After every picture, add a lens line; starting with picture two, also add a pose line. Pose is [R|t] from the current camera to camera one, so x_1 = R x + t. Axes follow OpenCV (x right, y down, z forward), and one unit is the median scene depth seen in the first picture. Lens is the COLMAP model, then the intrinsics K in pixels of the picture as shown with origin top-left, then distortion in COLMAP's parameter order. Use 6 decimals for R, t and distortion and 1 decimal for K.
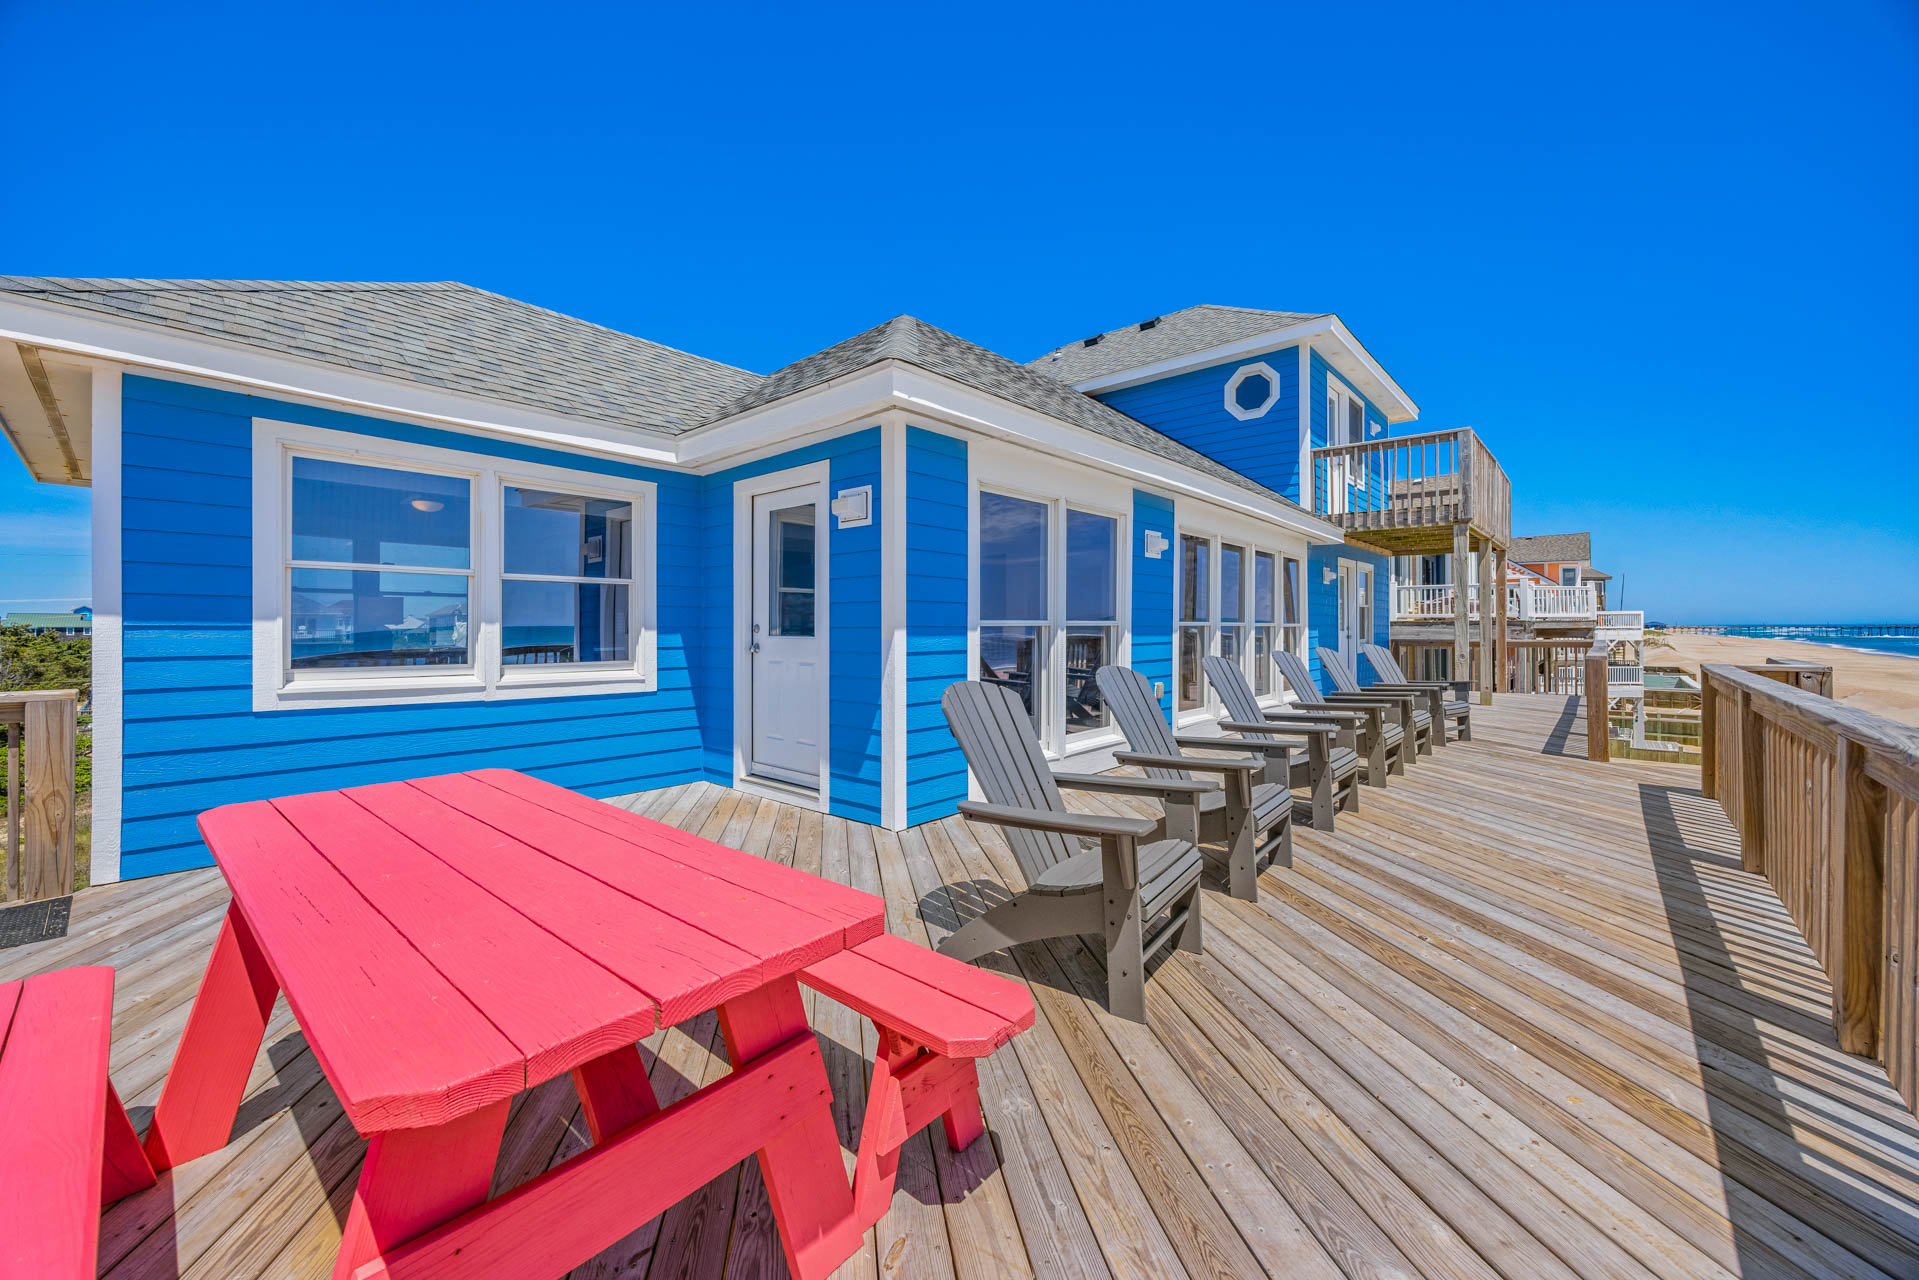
lens RADIAL K [[738.0, 0, 950.1], [0, 738.0, 640.1], [0, 0, 1]] dist [-0.001223, -0.000401]
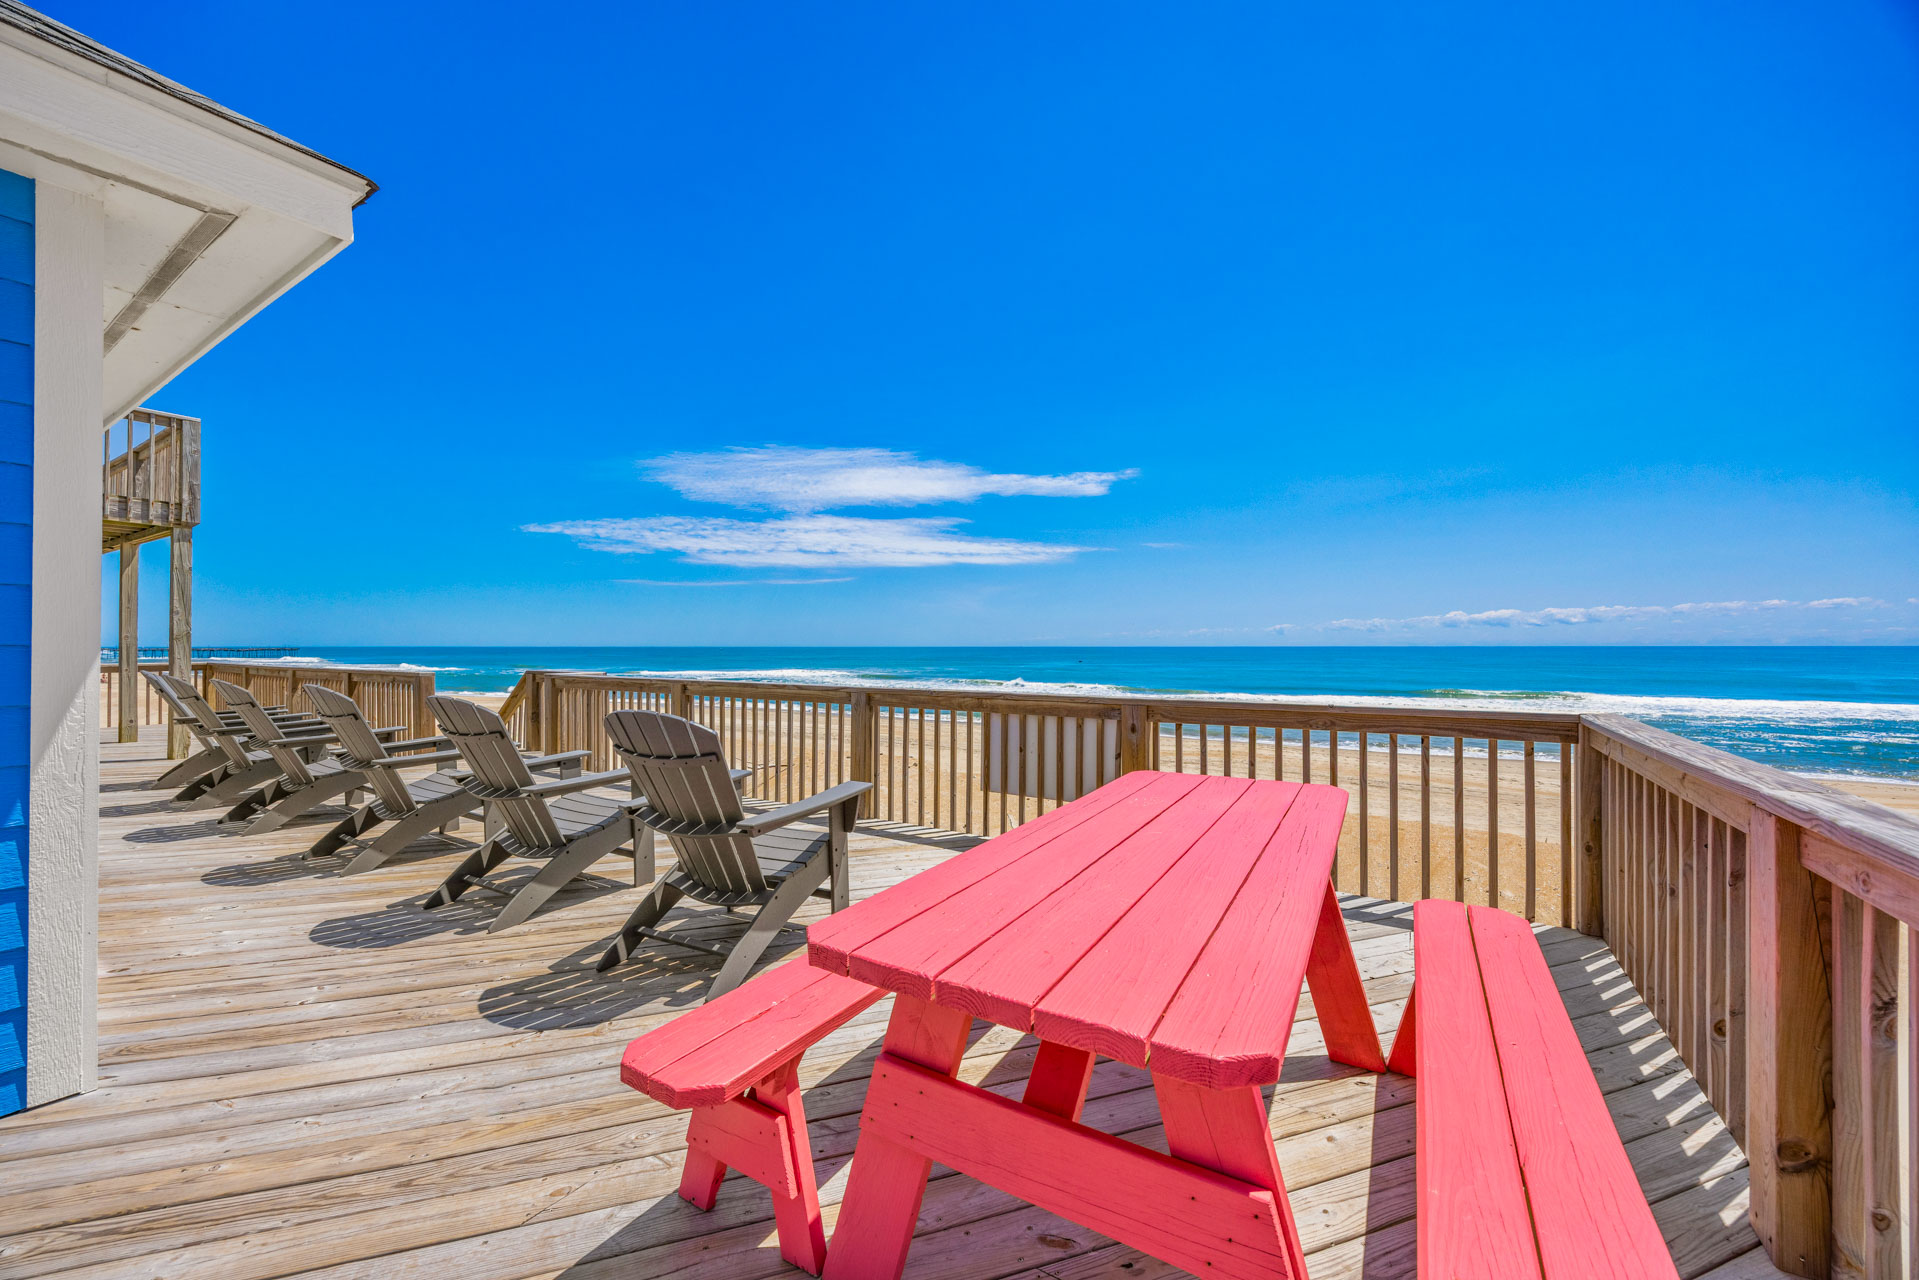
lens RADIAL K [[725.4, 0, 959.6], [0, 725.4, 641.7], [0, 0, 1]] dist [-0.000817, -0.000207]
pose [[-0.172442, 0.010137, 0.984968, -0.746470], [0.018091, 0.999811, -0.007123, -0.006142], [-0.984854, 0.016591, -0.172592, 0.662504]]
